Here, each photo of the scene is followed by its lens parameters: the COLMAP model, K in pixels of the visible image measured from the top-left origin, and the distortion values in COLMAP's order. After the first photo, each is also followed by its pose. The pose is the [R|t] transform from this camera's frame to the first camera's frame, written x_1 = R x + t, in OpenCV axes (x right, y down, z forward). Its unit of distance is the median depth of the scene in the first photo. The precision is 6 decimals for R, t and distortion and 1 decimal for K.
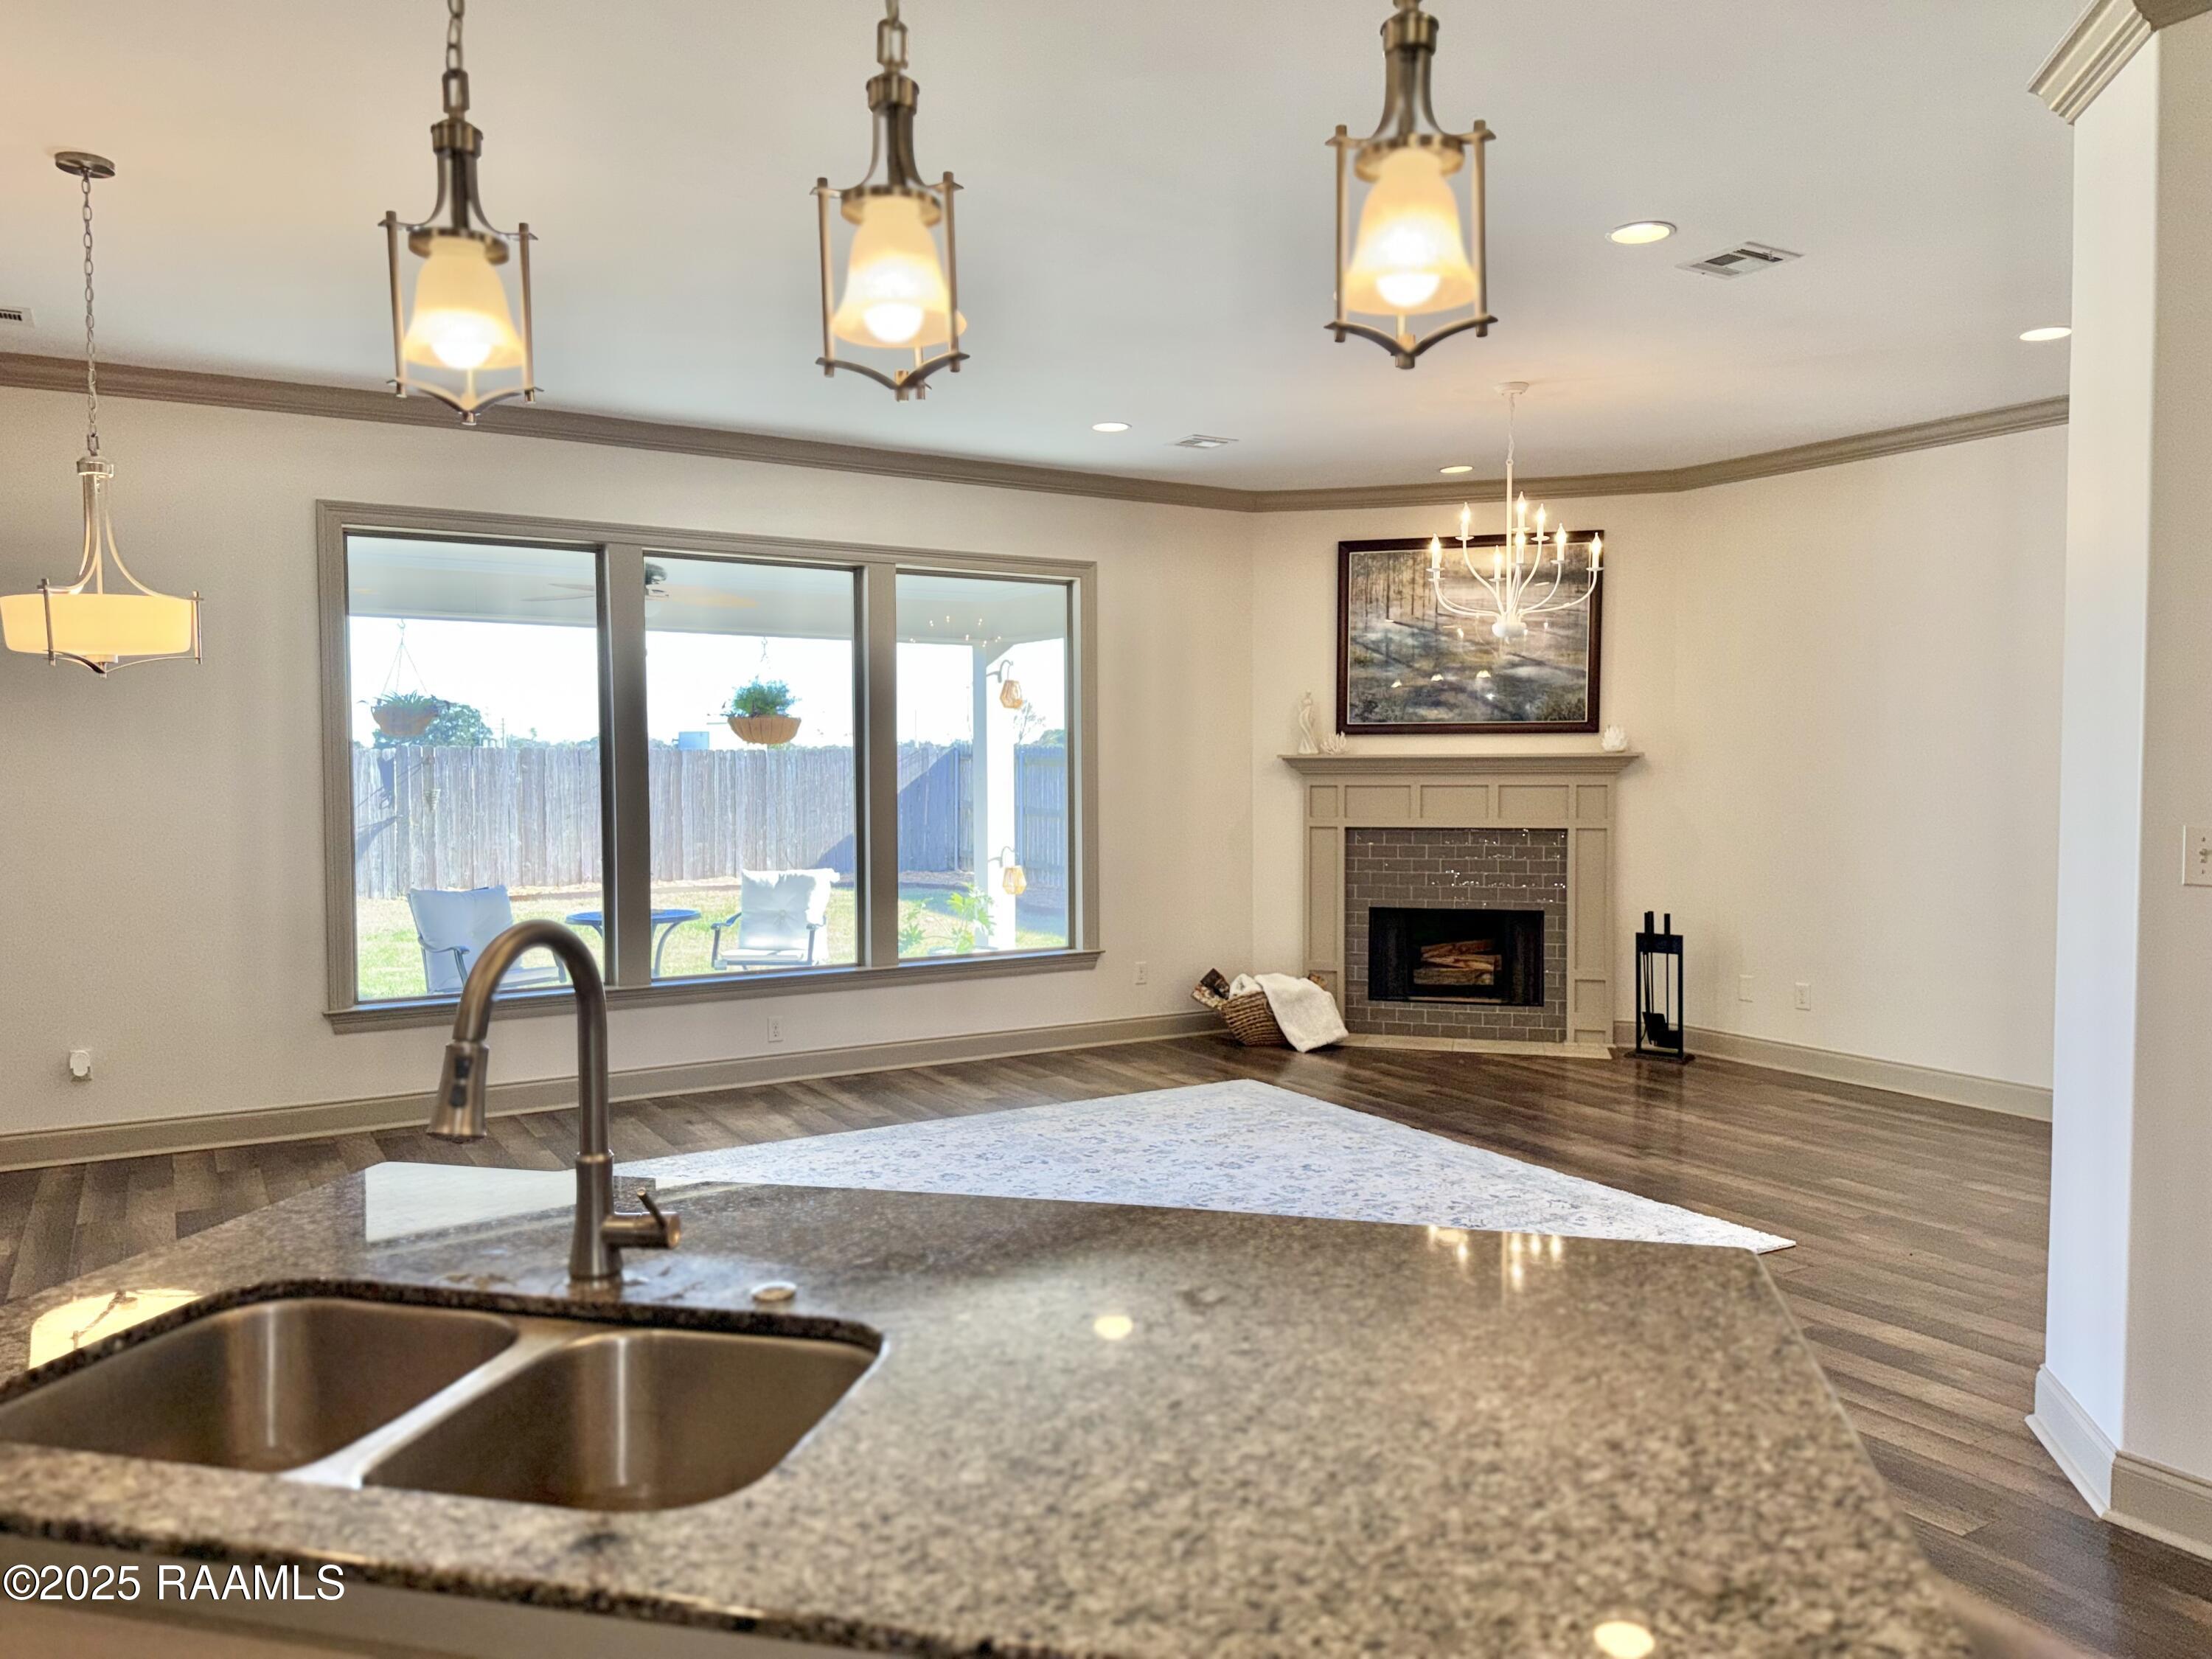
lens RADIAL K [[1550.8, 0, 1094.9], [0, 1550.8, 836.0], [0, 0, 1]] dist [0.009847, -0.001191]
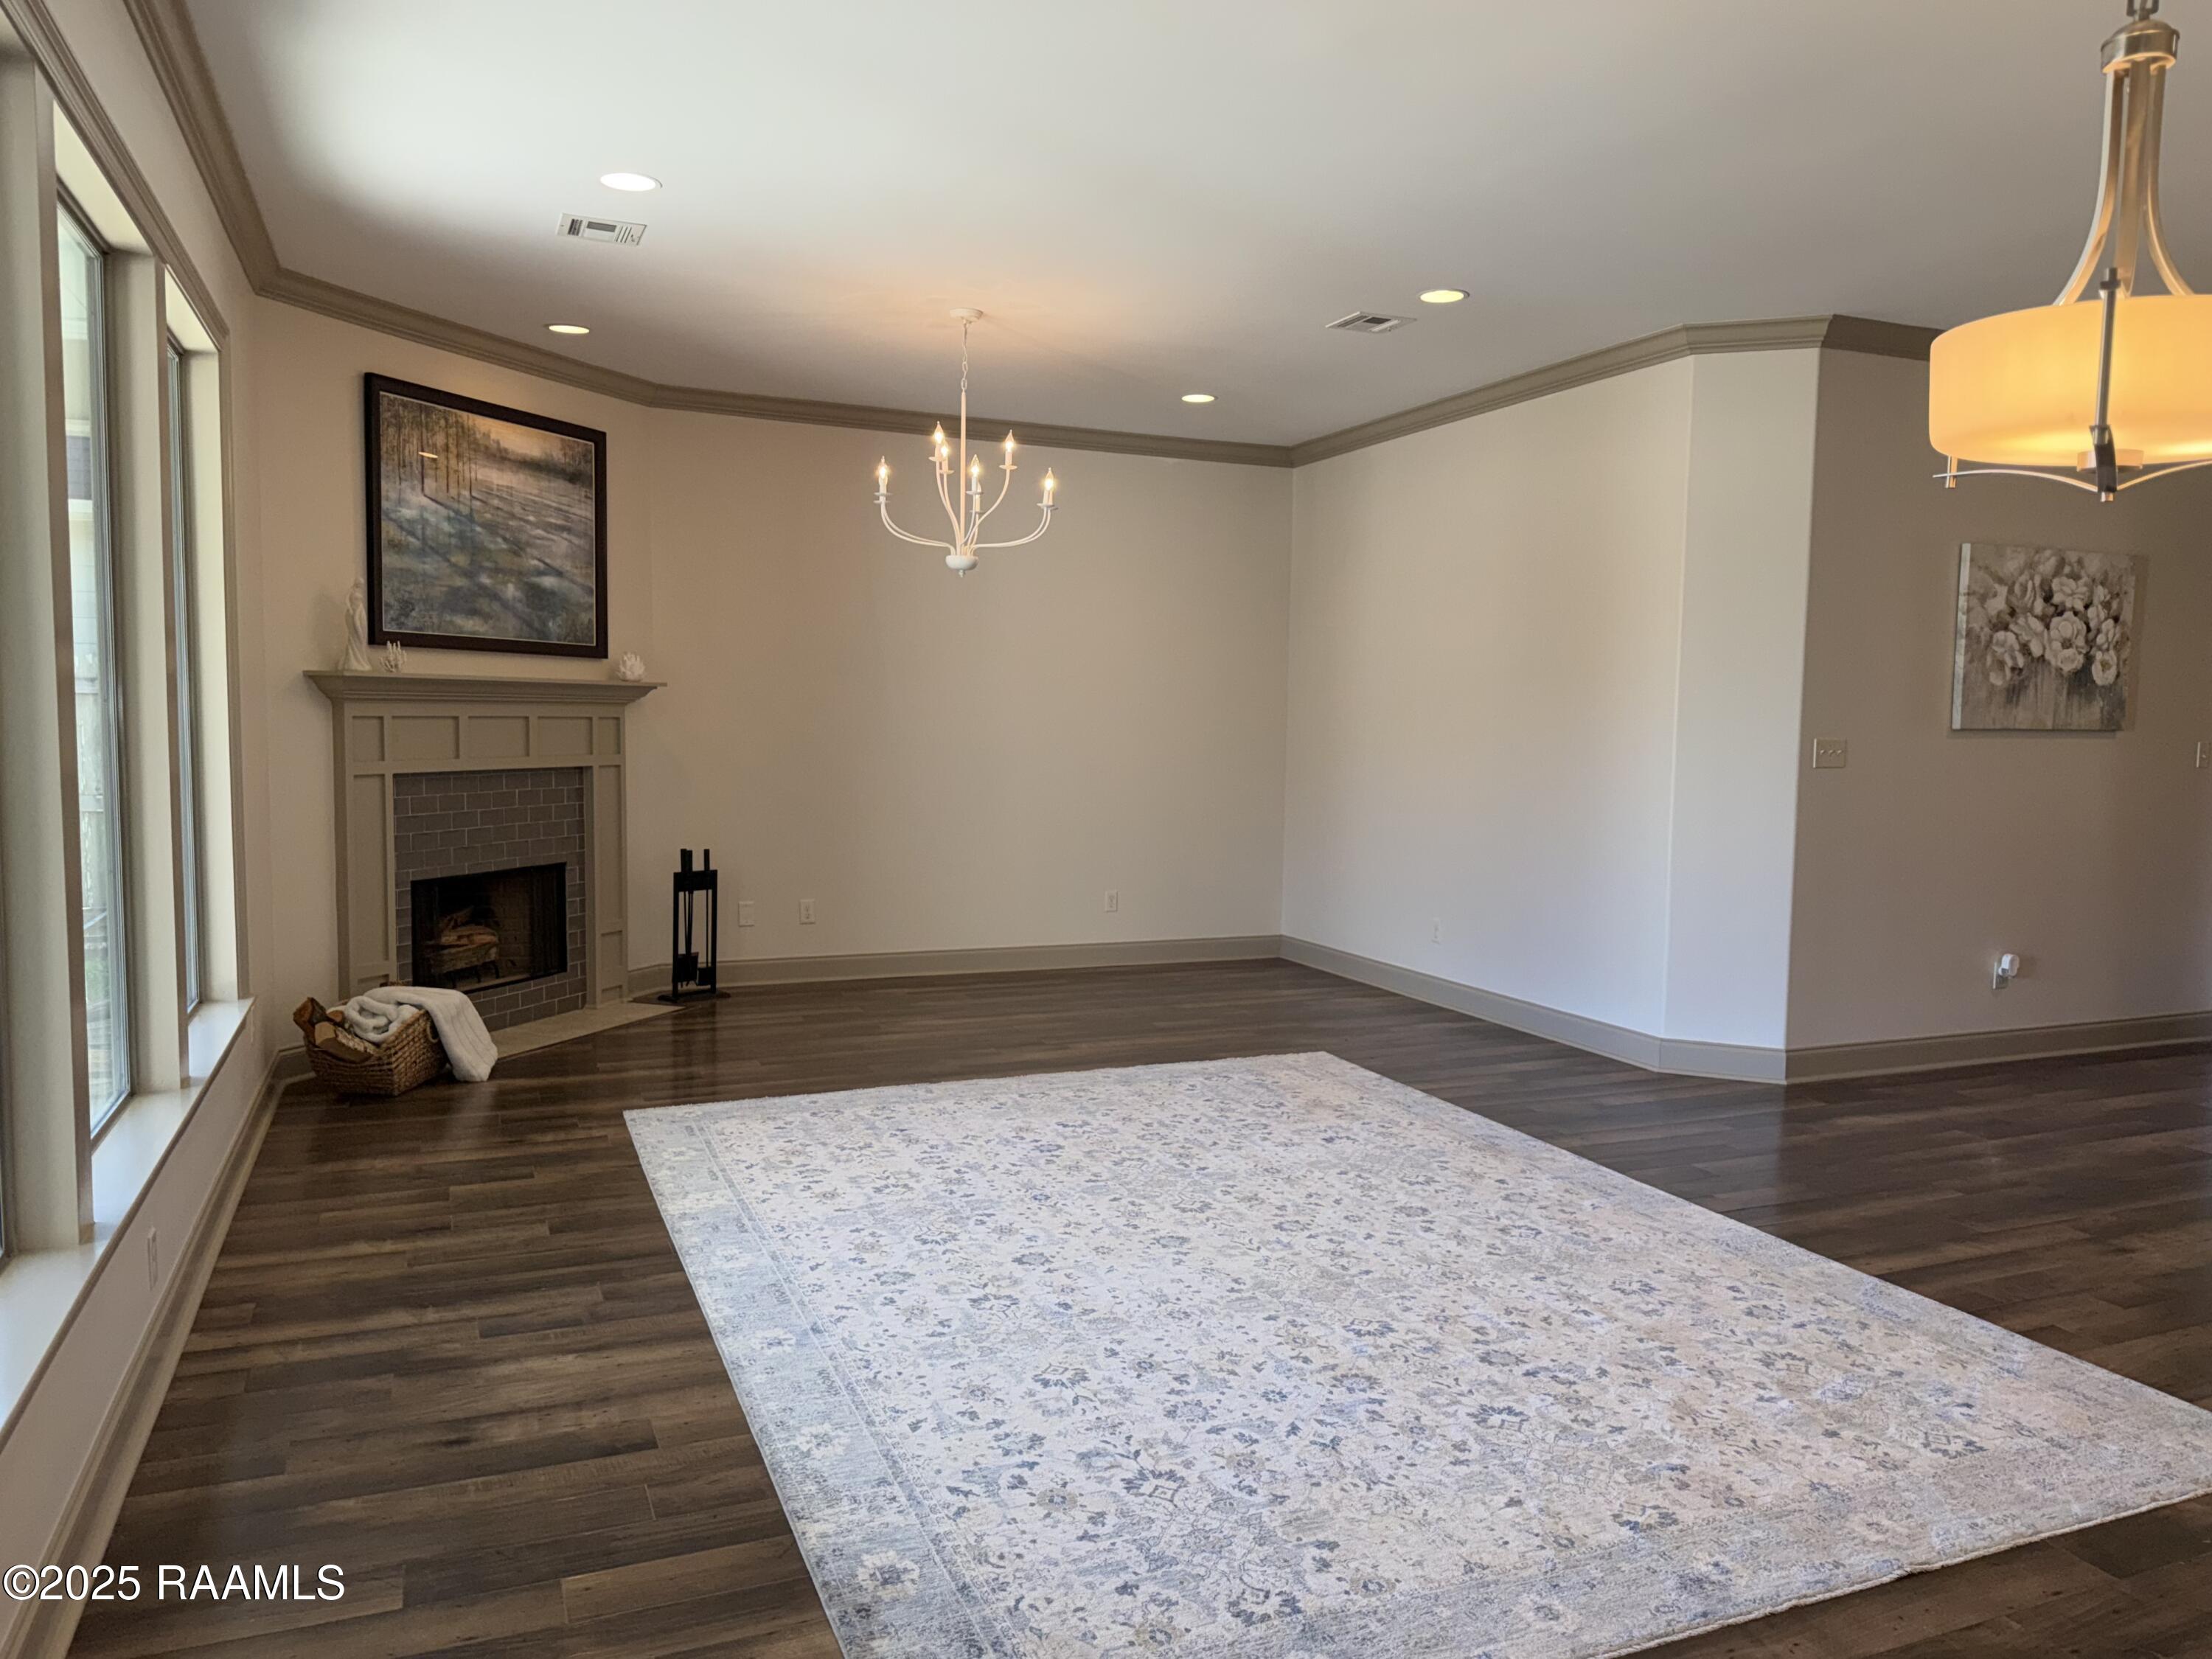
lens RADIAL K [[1550.8, 0, 1098.8], [0, 1550.8, 819.7], [0, 0, 1]] dist [0.009847, -0.001191]
pose [[0.134118, -0.061120, 0.989079, -0.524008], [0.035198, 0.997760, 0.056884, -0.013862], [-0.990340, 0.027185, 0.135969, 0.585712]]
